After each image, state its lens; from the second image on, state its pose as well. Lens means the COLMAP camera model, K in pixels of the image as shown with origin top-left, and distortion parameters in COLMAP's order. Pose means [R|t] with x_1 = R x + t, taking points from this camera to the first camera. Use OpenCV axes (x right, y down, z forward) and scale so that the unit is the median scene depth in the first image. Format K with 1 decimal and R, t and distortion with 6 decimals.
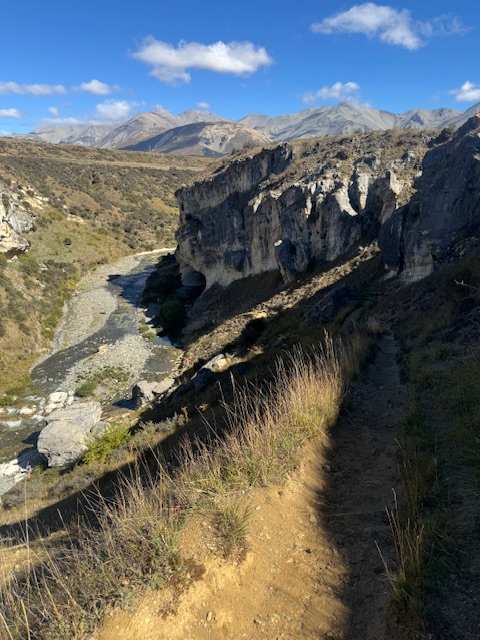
lens RADIAL K [[434.9, 0, 240.0], [0, 434.9, 320.0], [0, 0, 1]] dist [0.001540, -0.000344]
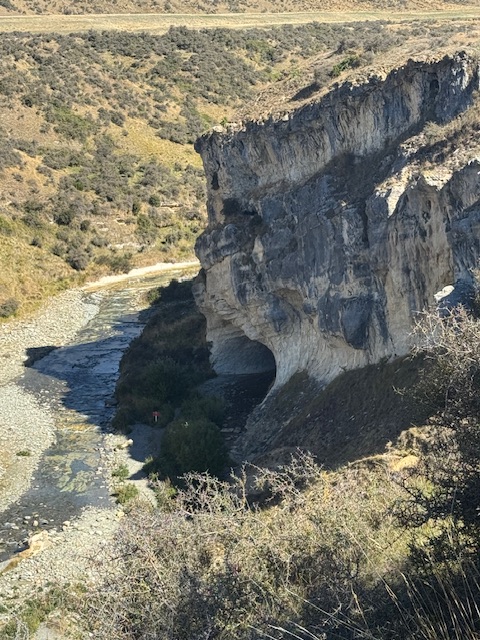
lens RADIAL K [[1443.2, 0, 240.0], [0, 1443.2, 320.0], [0, 0, 1]] dist [0.121576, 0.493279]
pose [[0.994938, -0.015059, -0.099358, 0.019781], [0.006512, 0.996292, -0.085792, -0.019561], [0.100281, 0.084710, 0.991346, -0.295956]]
